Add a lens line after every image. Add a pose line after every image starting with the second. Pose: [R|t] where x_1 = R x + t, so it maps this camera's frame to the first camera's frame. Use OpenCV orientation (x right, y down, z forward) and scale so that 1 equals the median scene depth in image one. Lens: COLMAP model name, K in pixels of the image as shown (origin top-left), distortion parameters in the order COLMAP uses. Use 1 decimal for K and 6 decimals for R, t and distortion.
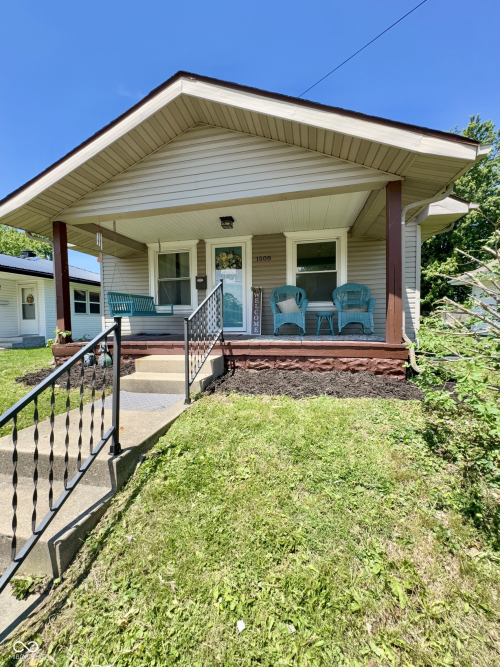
lens RADIAL K [[265.7, 0, 250.4], [0, 265.7, 333.1], [0, 0, 1]] dist [-0.000344, -0.000868]
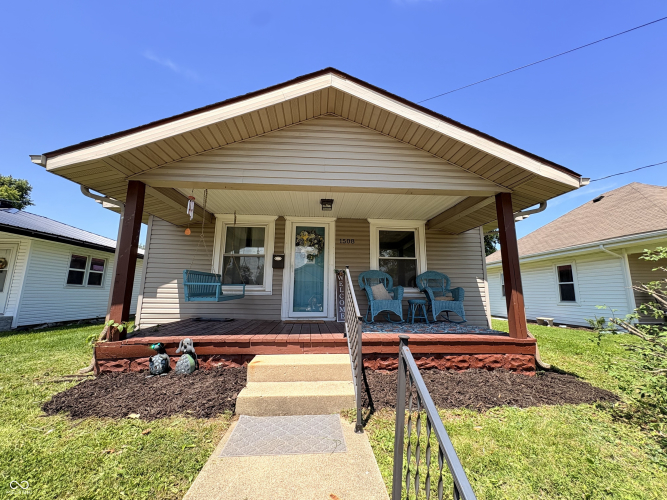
lens RADIAL K [[265.7, 0, 334.0], [0, 265.7, 249.1], [0, 0, 1]] dist [-0.000344, -0.000868]
pose [[0.961104, 0.070034, 0.267159, -0.330869], [-0.011624, 0.976716, -0.214223, -0.051063], [-0.275941, 0.202786, 0.939539, 0.114656]]
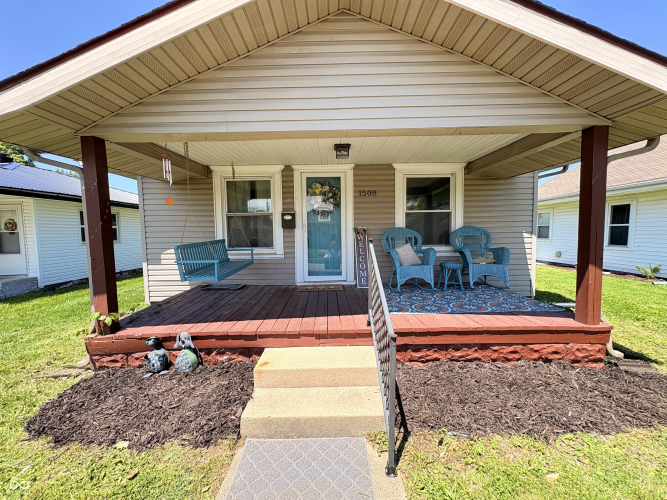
lens RADIAL K [[265.7, 0, 334.1], [0, 265.7, 249.4], [0, 0, 1]] dist [-0.000344, -0.000868]
pose [[0.977611, -0.015518, 0.209845, -0.292499], [0.011583, 0.999733, 0.019970, -0.156899], [-0.210099, -0.017092, 0.977531, 0.265587]]
